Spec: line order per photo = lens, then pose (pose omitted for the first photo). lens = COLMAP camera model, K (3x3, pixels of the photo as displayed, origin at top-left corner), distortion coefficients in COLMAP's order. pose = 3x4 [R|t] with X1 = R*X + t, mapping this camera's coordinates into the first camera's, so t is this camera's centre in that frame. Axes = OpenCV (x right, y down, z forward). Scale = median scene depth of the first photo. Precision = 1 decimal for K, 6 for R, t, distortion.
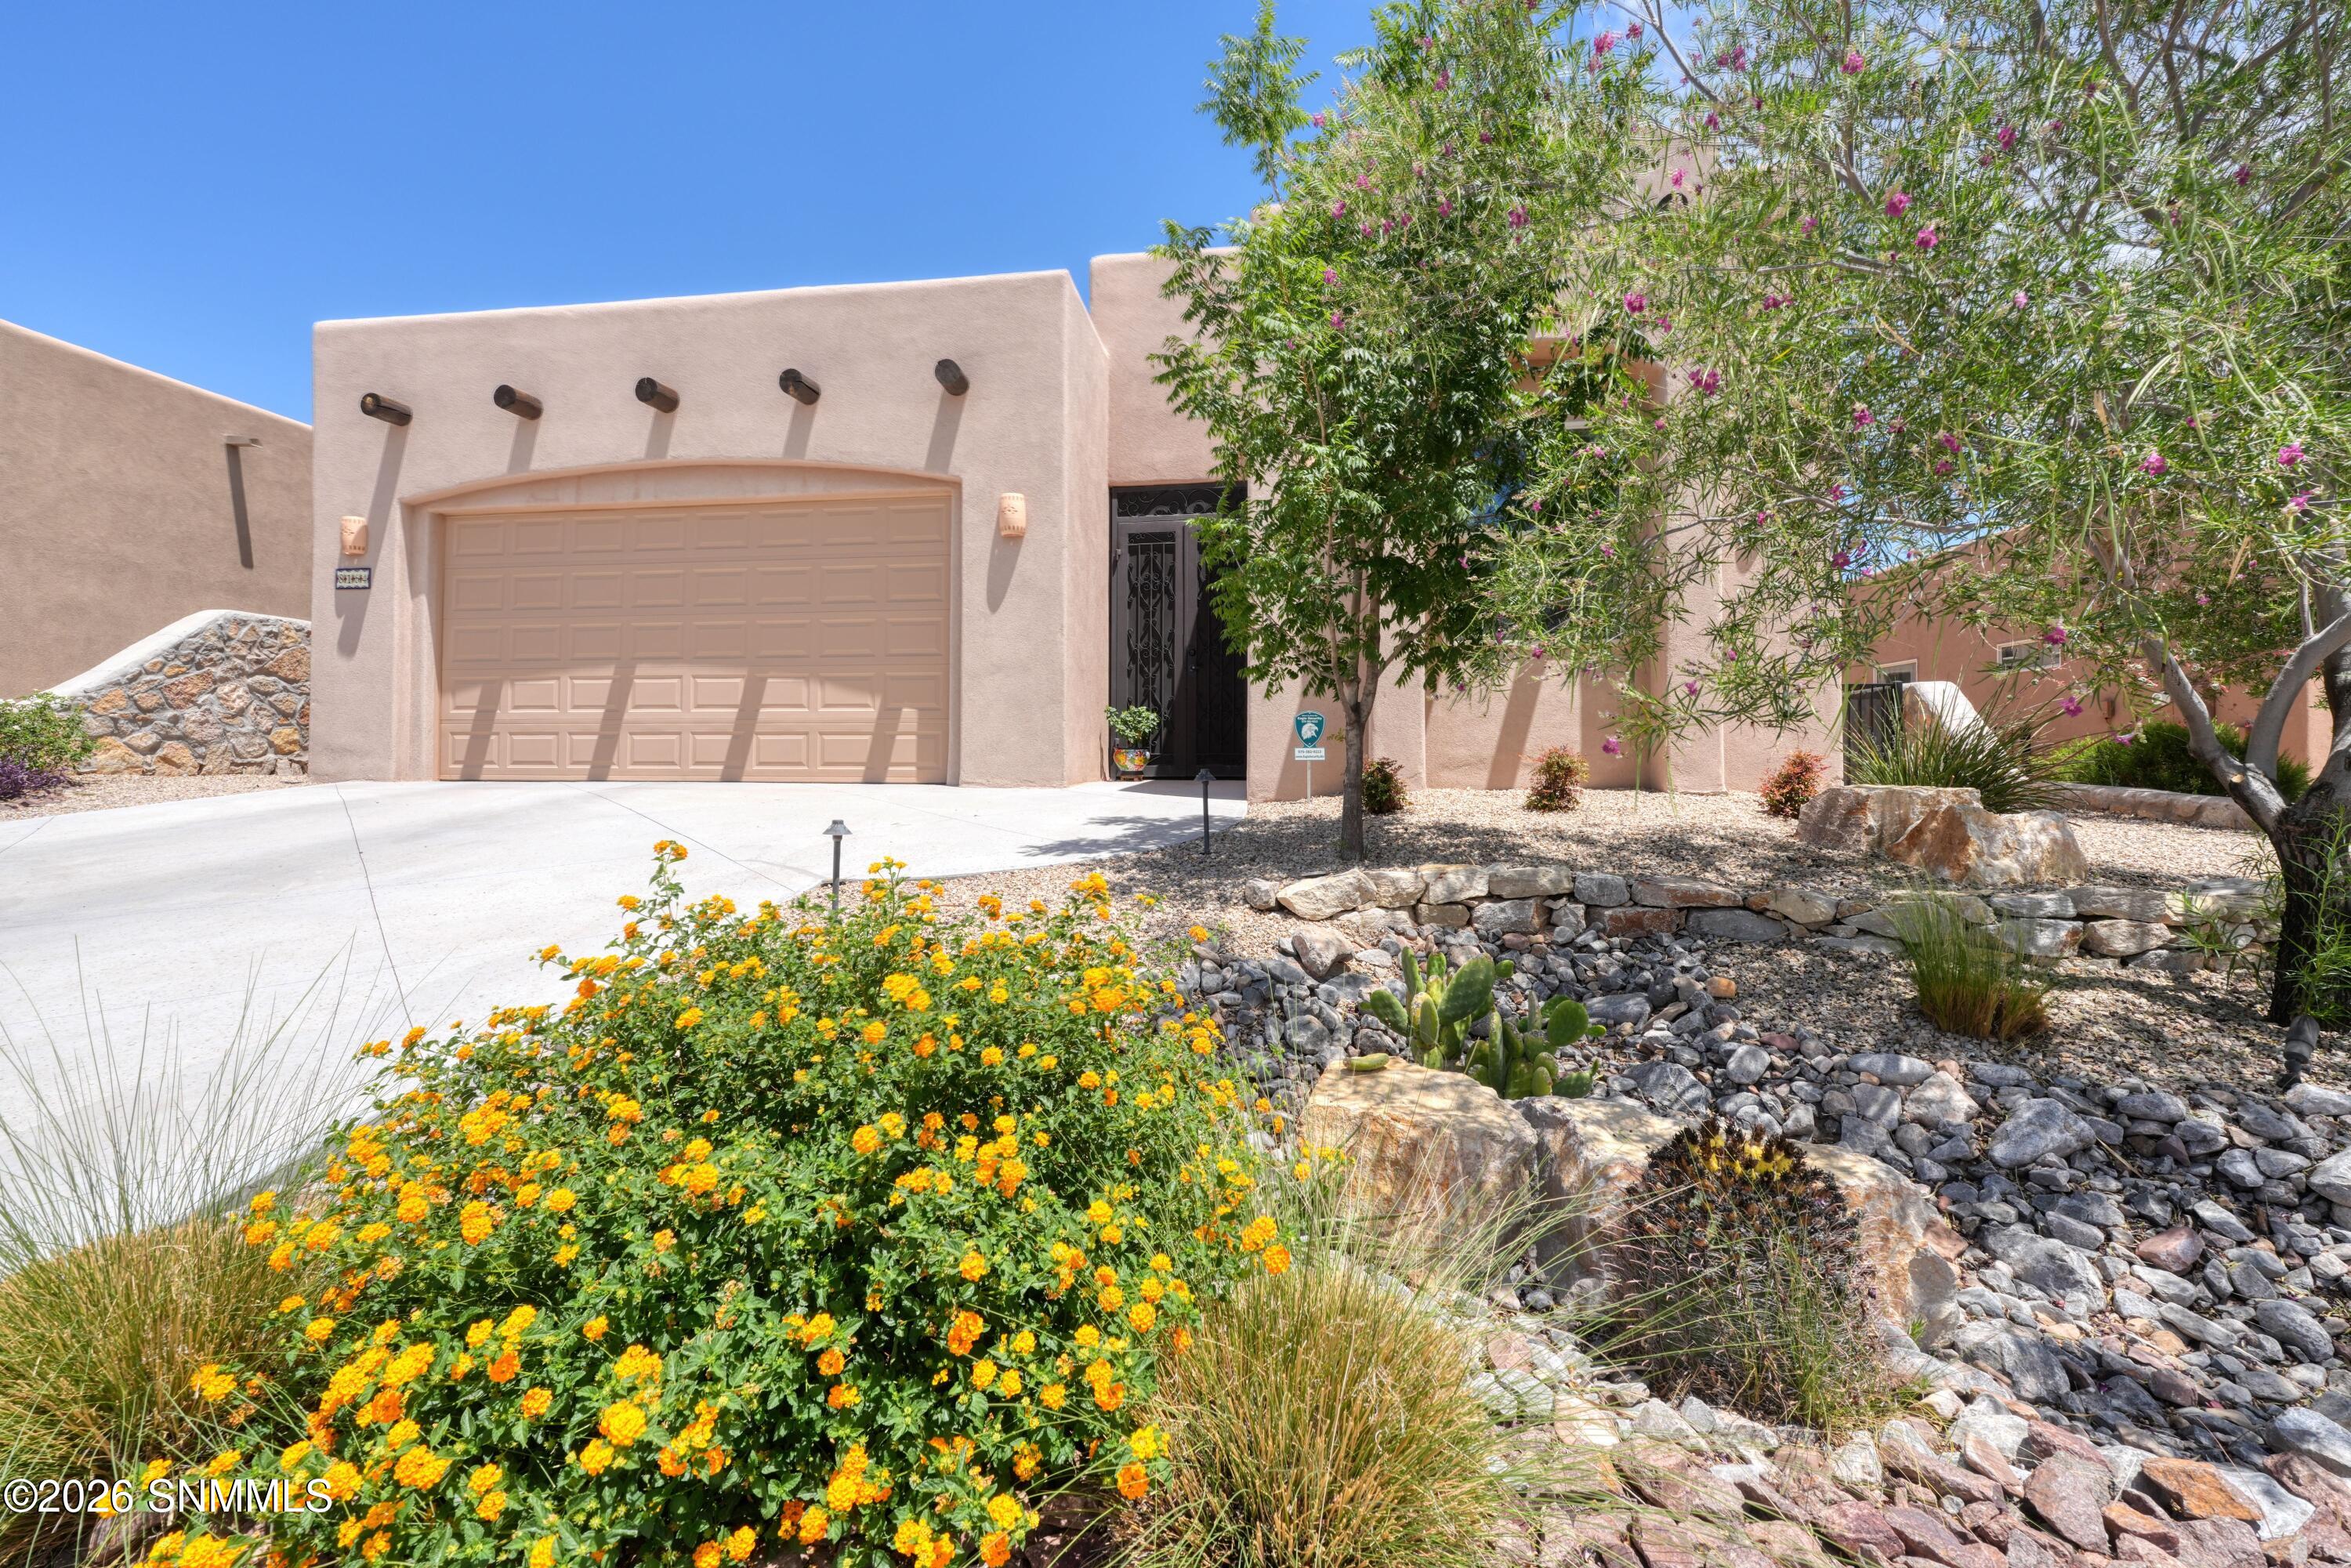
lens RADIAL K [[1055.1, 0, 1178.9], [0, 1055.1, 732.9], [0, 0, 1]] dist [-0.000782, 0.000316]
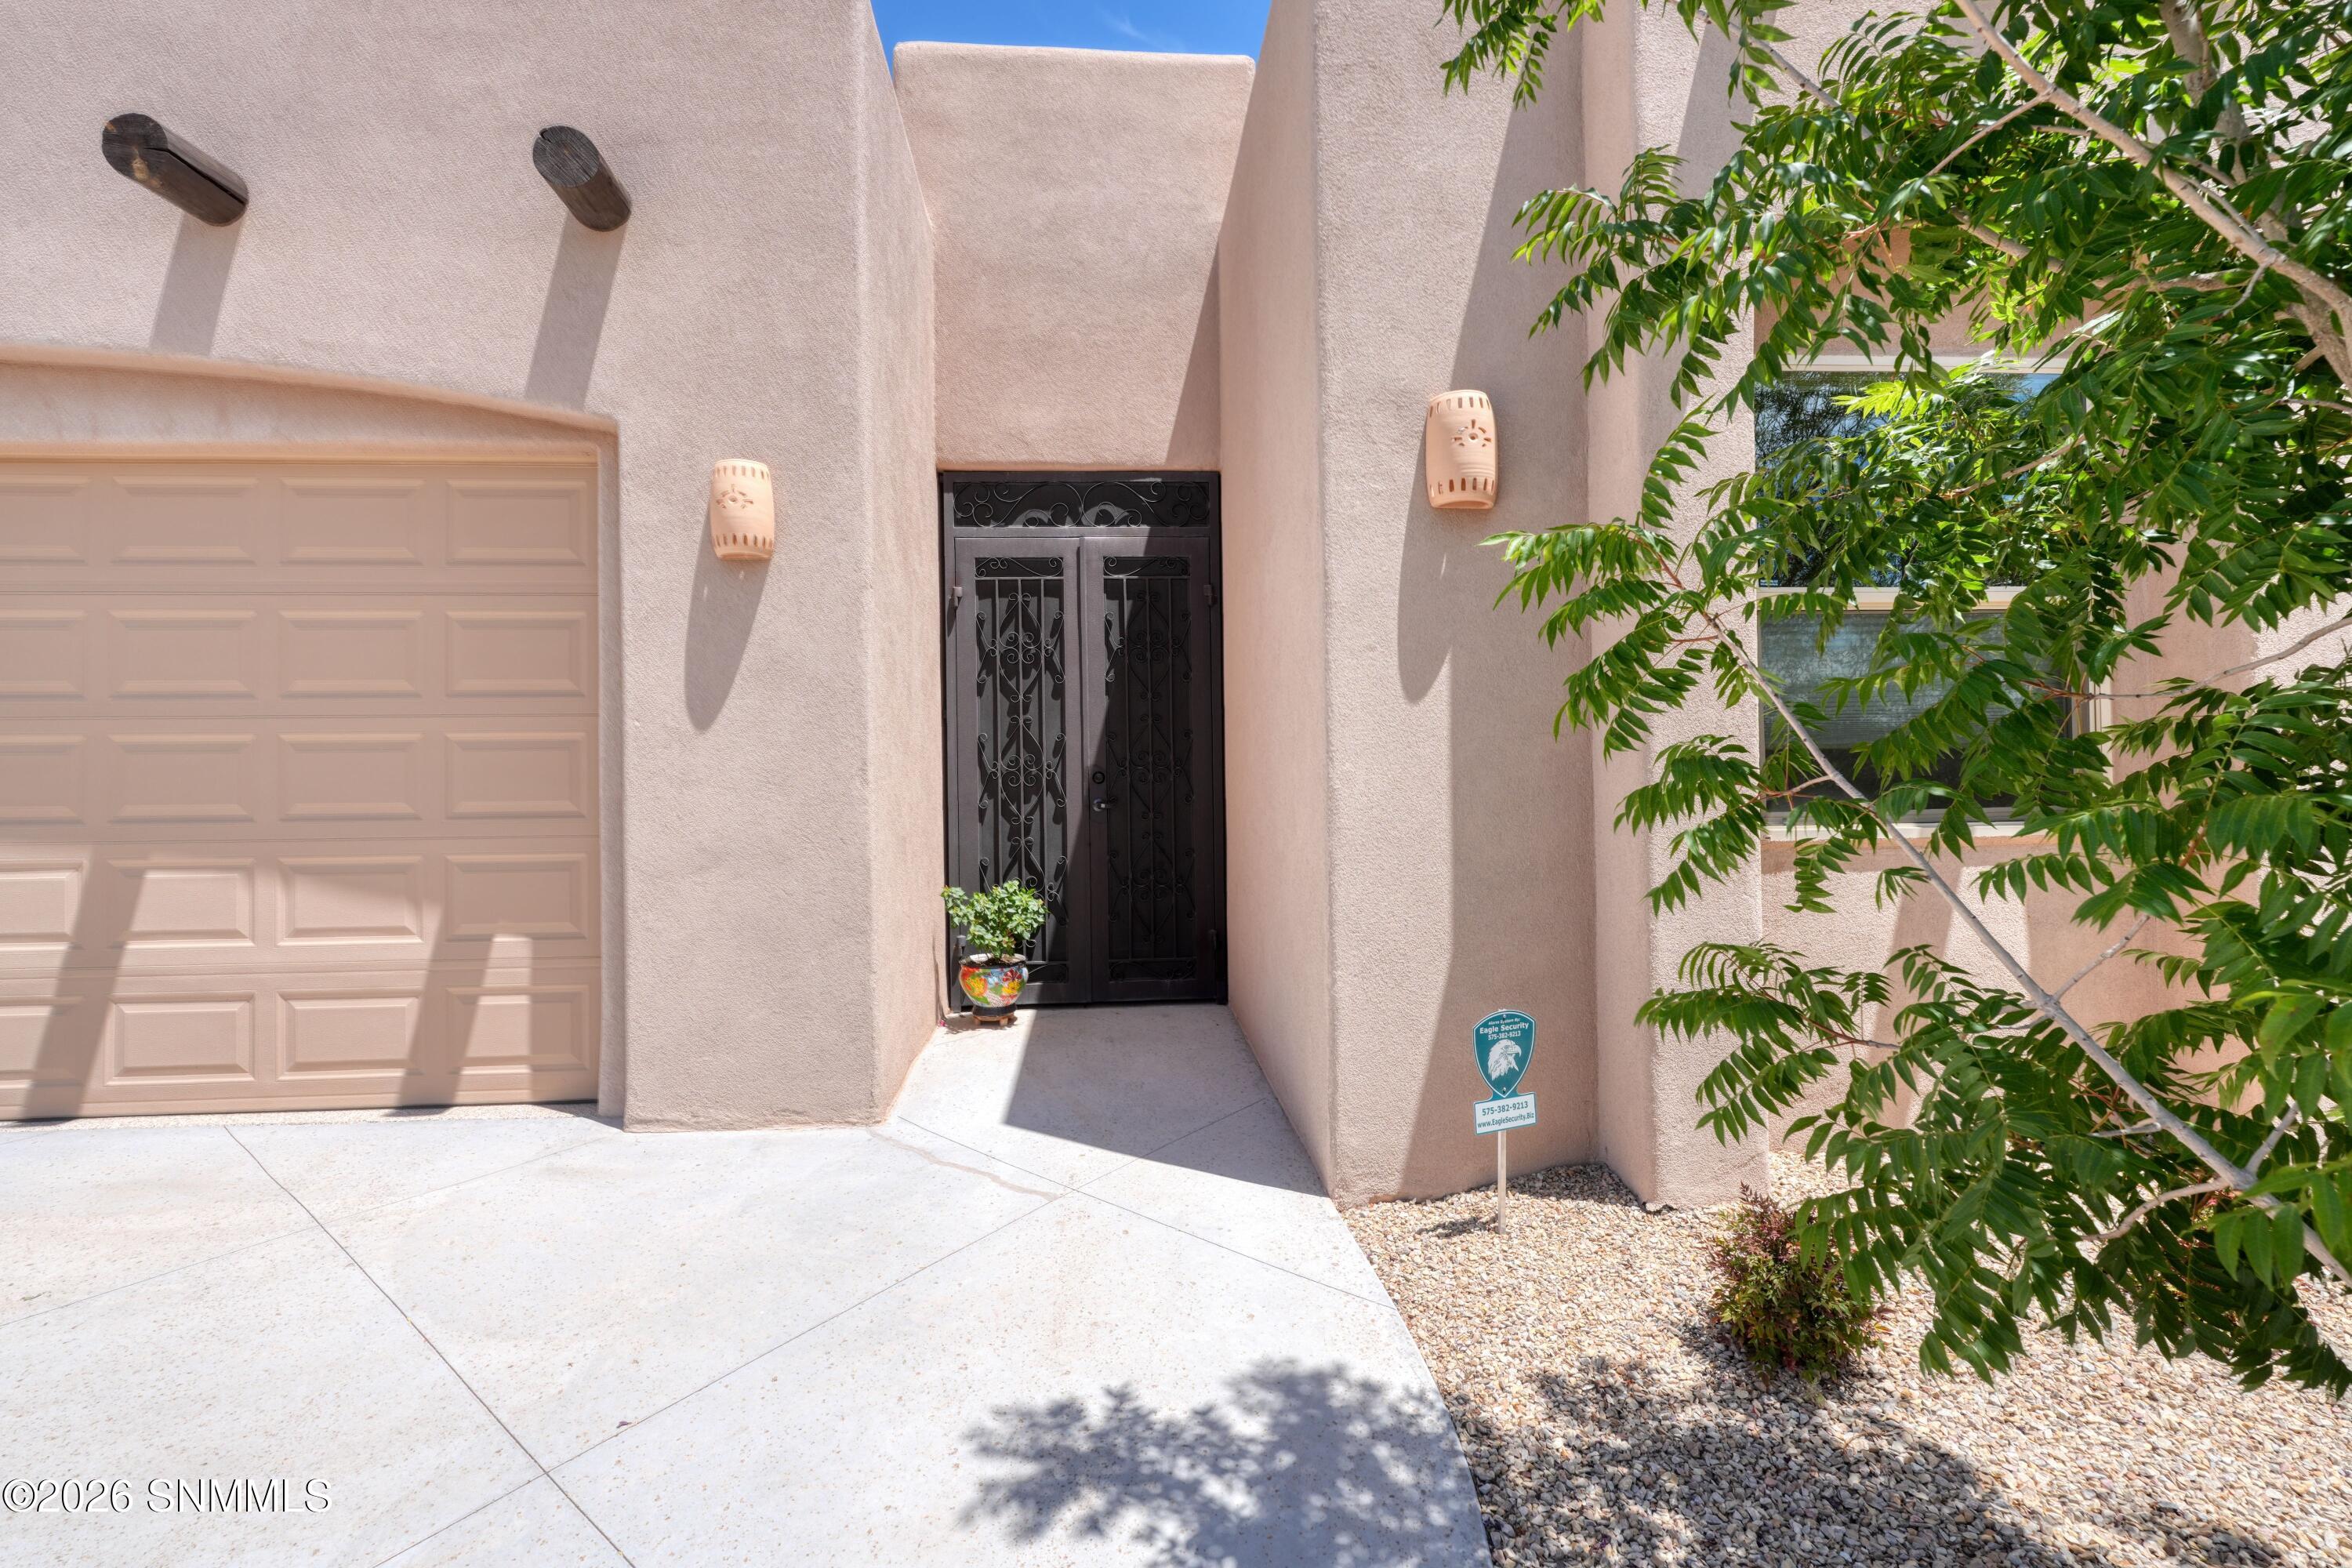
lens RADIAL K [[1042.9, 0, 1176.0], [0, 1042.9, 784.0], [0, 0, 1]] dist [0.002474, 0.000217]
pose [[0.977570, -0.013446, 0.210182, -0.072124], [0.007535, 0.999554, 0.028901, -0.101385], [-0.210477, -0.026669, 0.977235, 0.522175]]
